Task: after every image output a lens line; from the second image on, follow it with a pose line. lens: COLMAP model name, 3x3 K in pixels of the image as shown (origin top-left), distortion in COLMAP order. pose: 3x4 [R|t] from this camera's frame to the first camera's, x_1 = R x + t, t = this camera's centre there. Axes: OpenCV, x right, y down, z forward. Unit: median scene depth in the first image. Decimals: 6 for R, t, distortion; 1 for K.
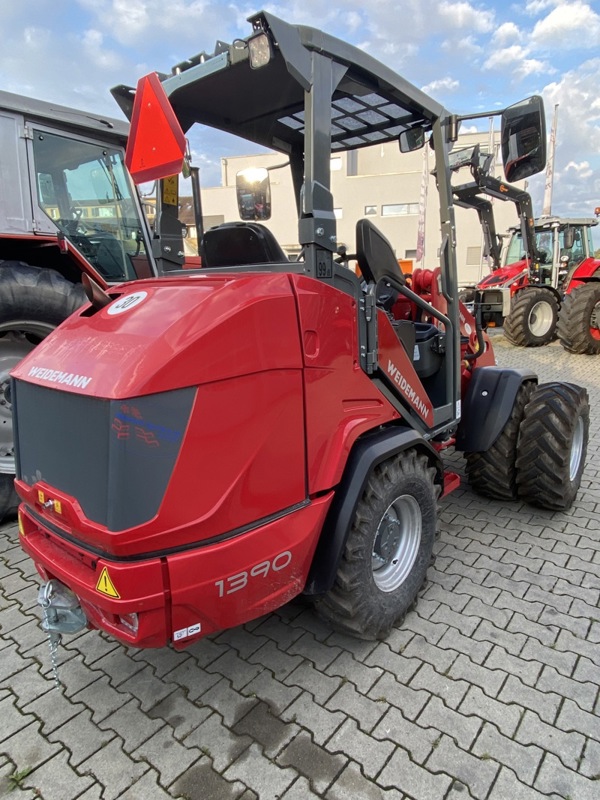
lens RADIAL K [[500.5, 0, 301.4], [0, 500.5, 400.4], [0, 0, 1]] dist [-0.002134, -0.000639]
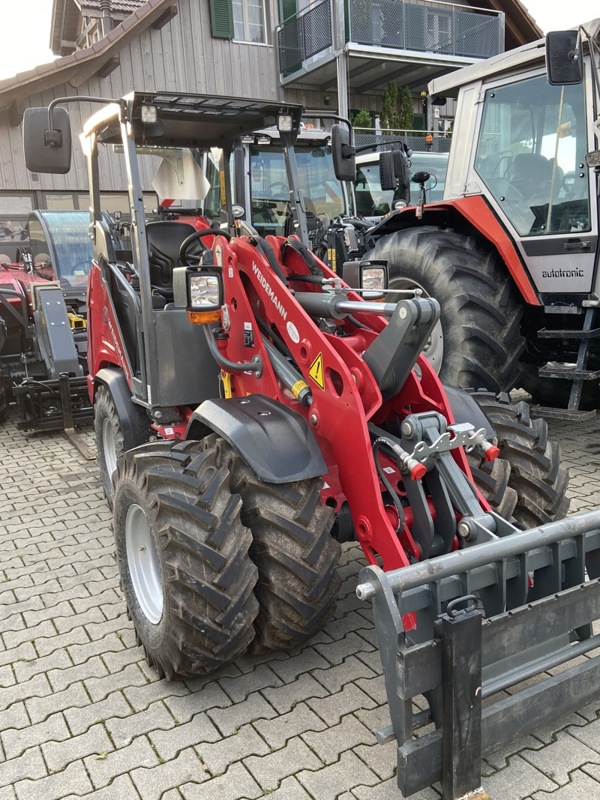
lens RADIAL K [[702.4, 0, 300.4], [0, 702.4, 399.5], [0, 0, 1]] dist [0.071426, 0.003079]
pose [[-0.358820, 0.225357, -0.905794, 1.841709], [-0.141307, 0.946118, 0.291366, -0.523184], [0.922649, 0.232543, -0.307642, 2.171384]]
